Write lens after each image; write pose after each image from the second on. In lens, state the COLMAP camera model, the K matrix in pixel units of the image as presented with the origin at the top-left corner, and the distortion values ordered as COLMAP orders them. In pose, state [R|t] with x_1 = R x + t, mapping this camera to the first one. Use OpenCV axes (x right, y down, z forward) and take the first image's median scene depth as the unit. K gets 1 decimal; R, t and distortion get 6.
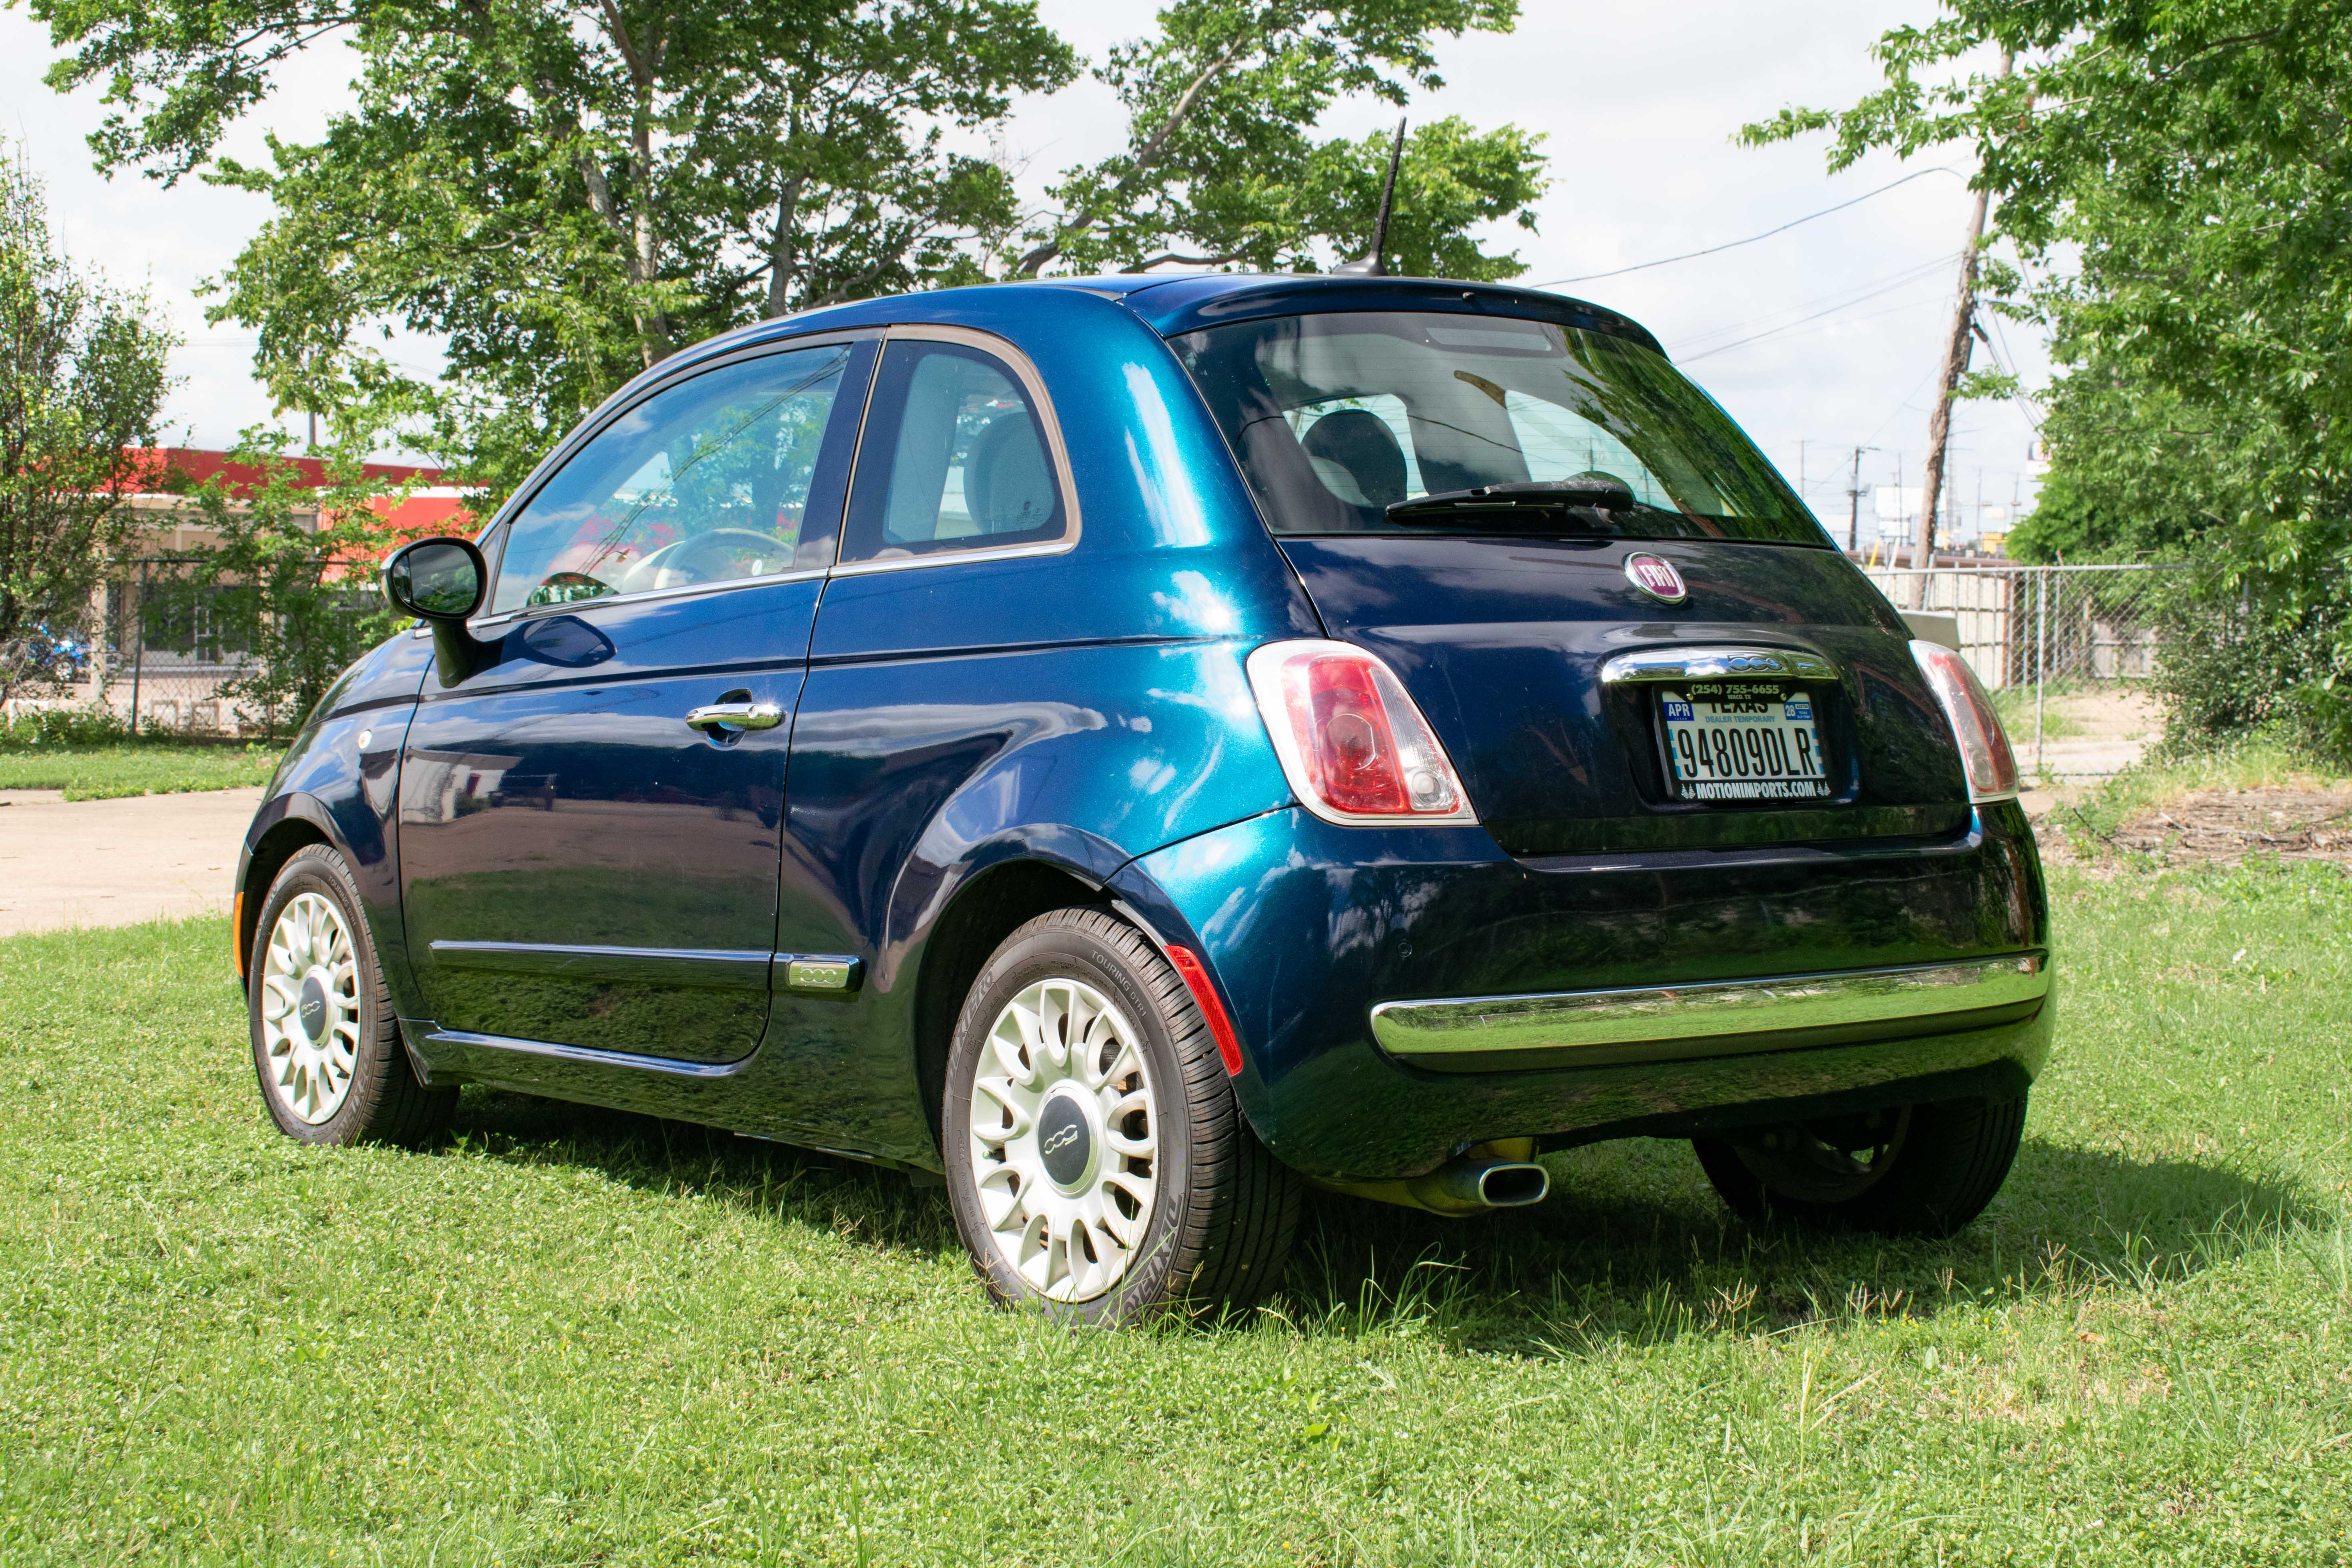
lens RADIAL K [[3923.0, 0, 1152.6], [0, 3923.0, 783.8], [0, 0, 1]] dist [-0.138630, 0.096591]
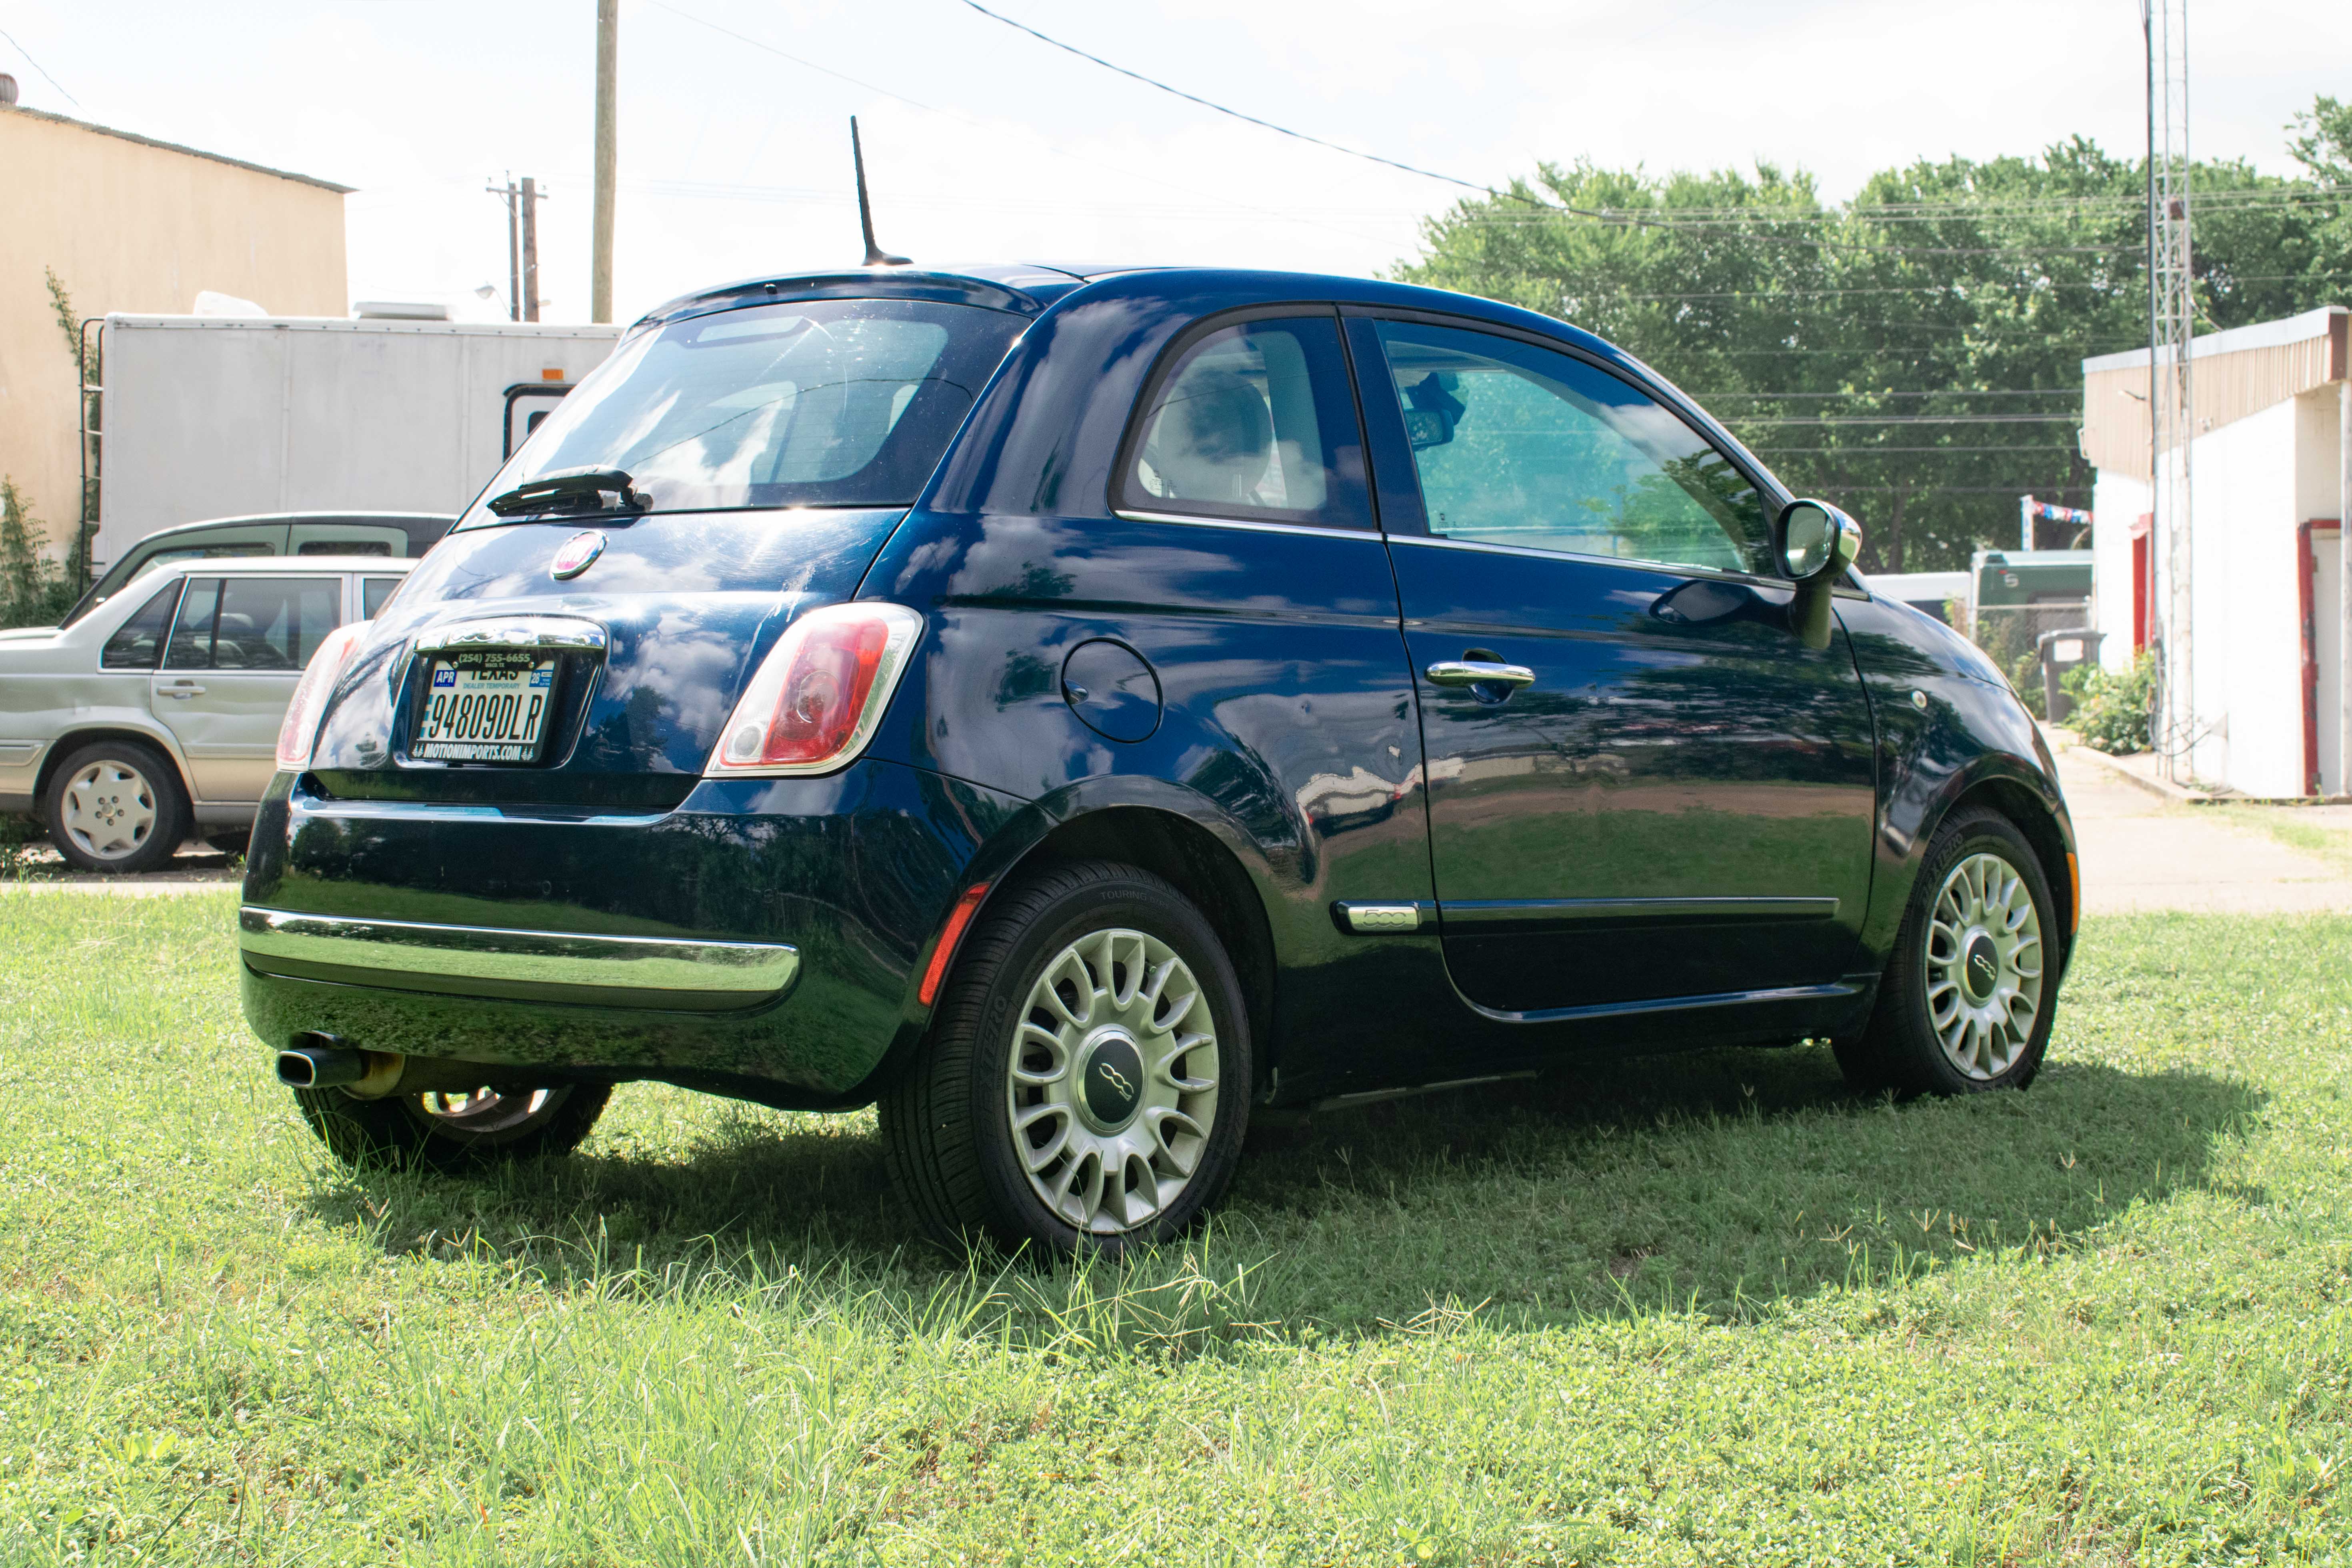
lens RADIAL K [[3923.0, 0, 1152.6], [0, 3923.0, 783.8], [0, 0, 1]] dist [-0.138630, 0.096591]
pose [[0.143815, 0.028888, -0.989183, 1.220493], [-0.023178, 0.999398, 0.025816, -0.021273], [0.989333, 0.019215, 0.144398, 1.012744]]
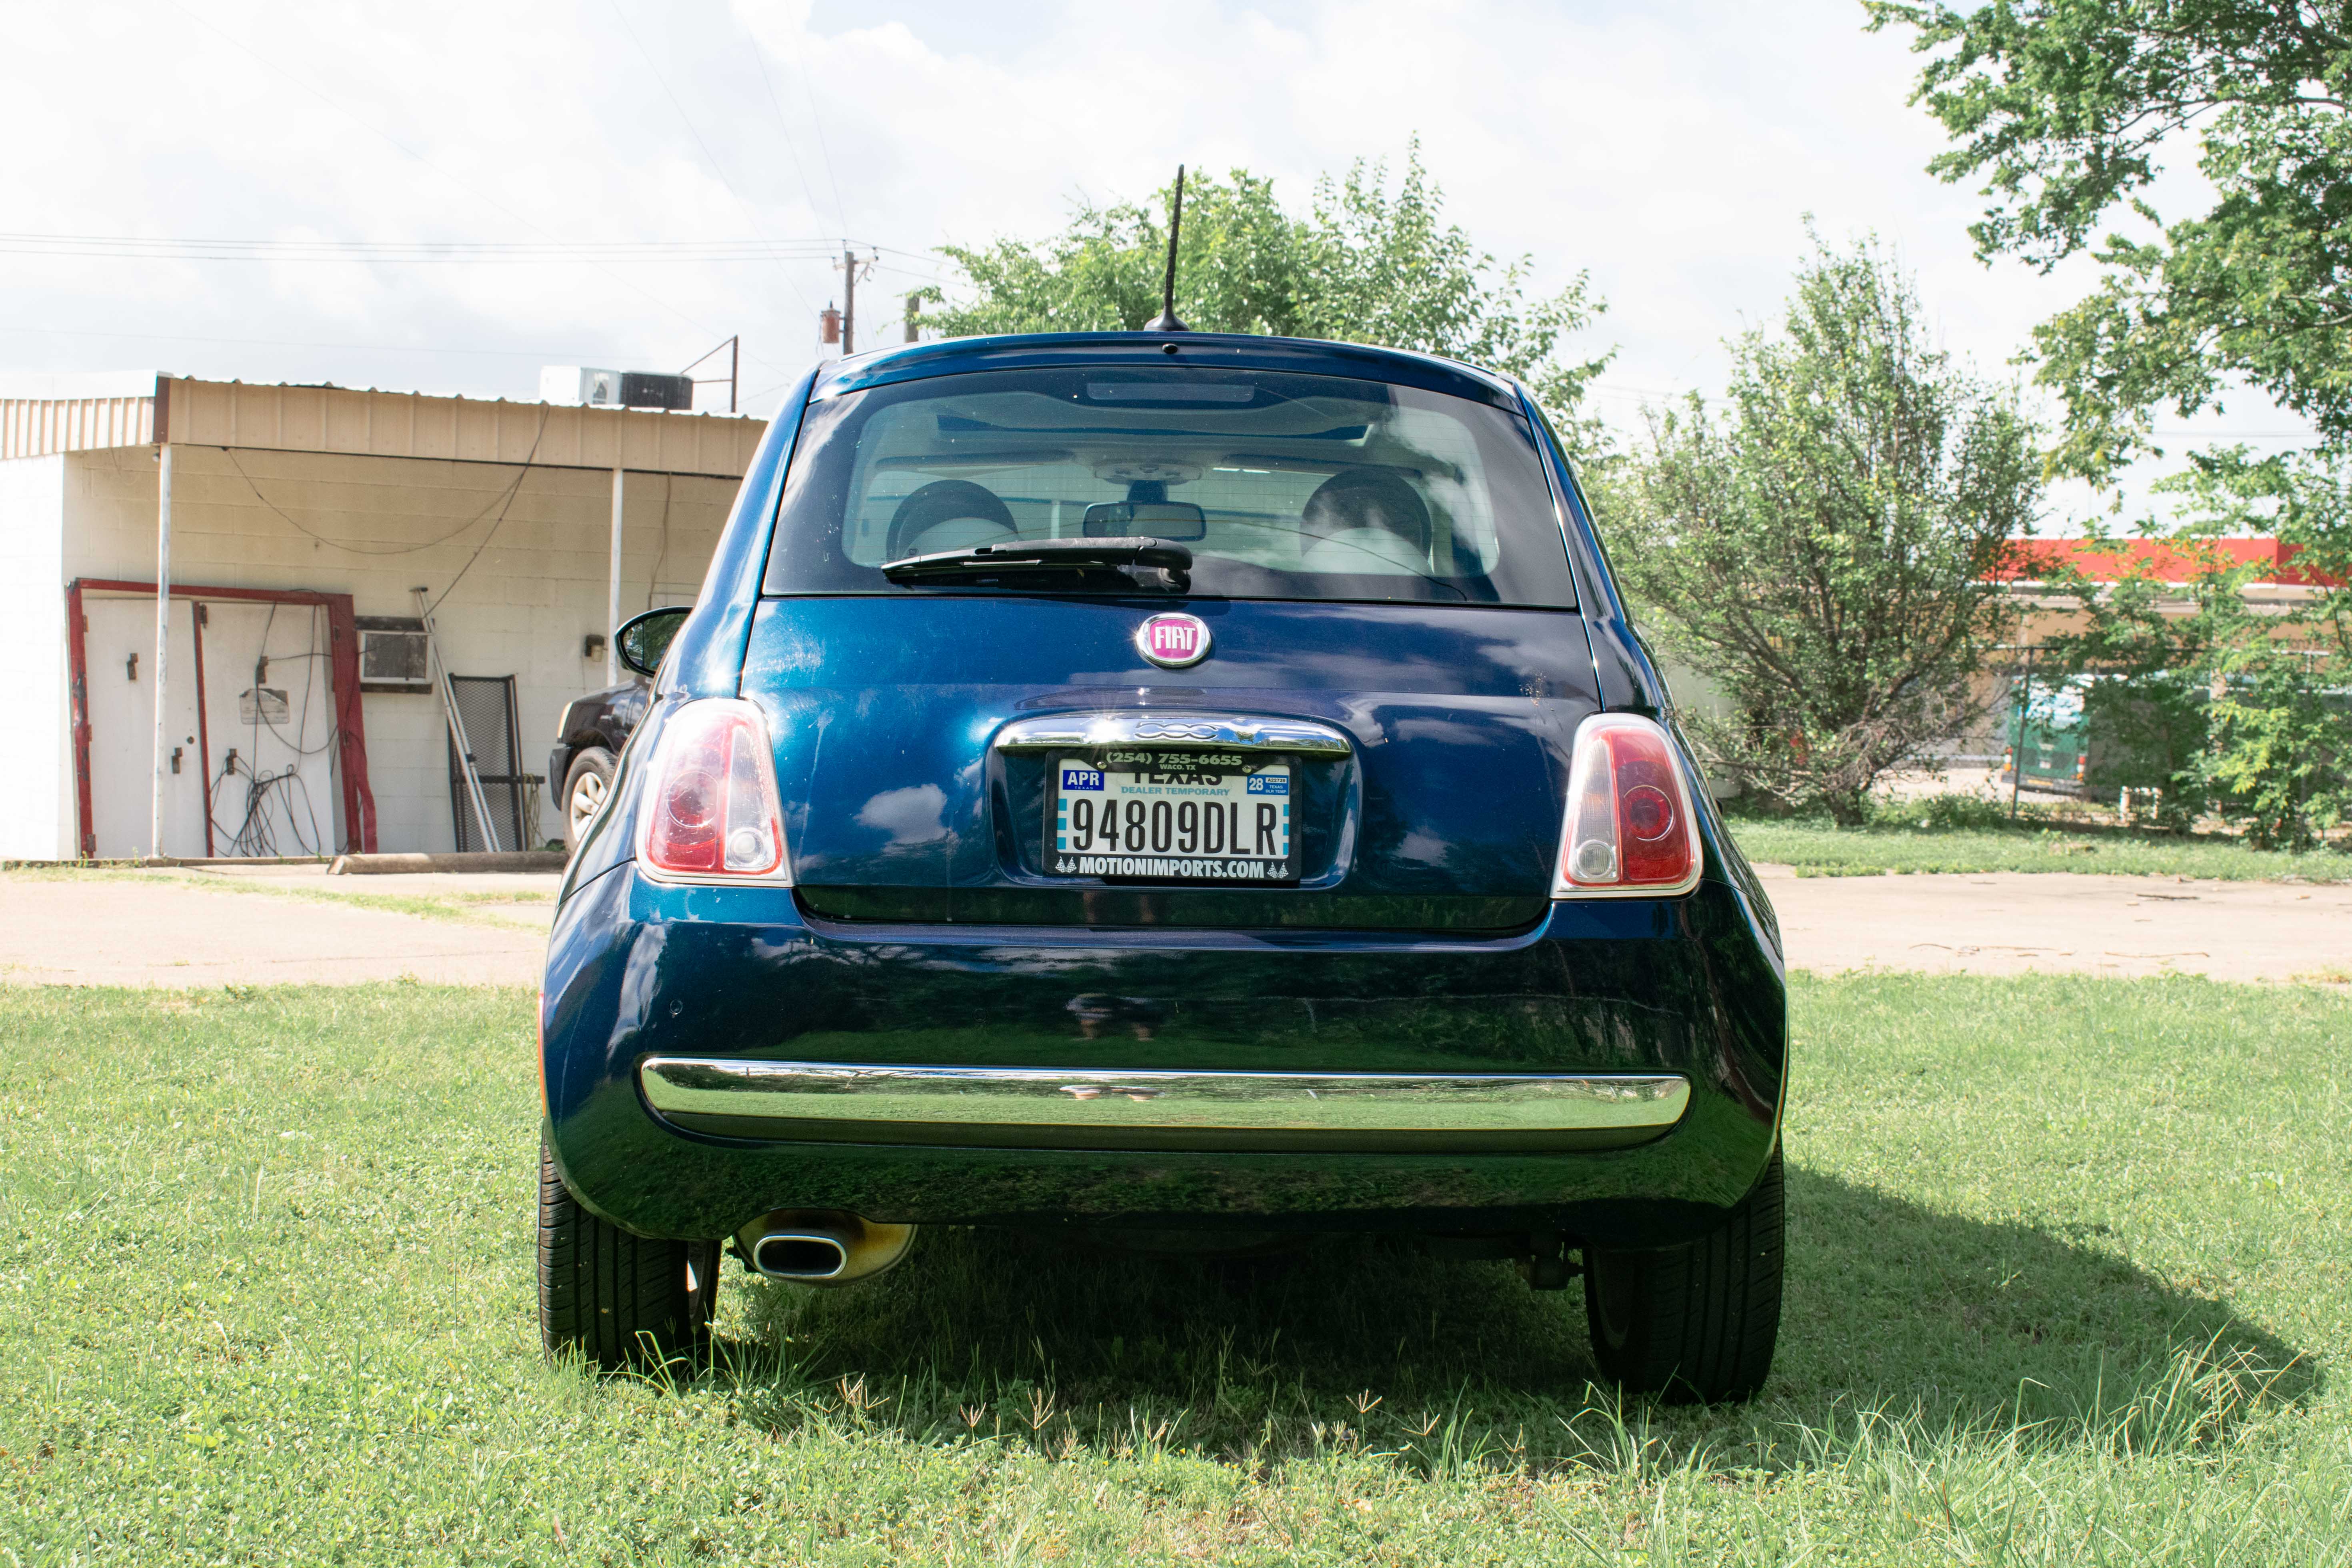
lens RADIAL K [[3923.0, 0, 1152.6], [0, 3923.0, 783.8], [0, 0, 1]] dist [-0.138630, 0.096591]
pose [[0.804806, 0.024777, -0.593021, 0.689581], [-0.038915, 0.999181, -0.011065, -0.007643], [0.592261, 0.031983, 0.805111, 0.244242]]
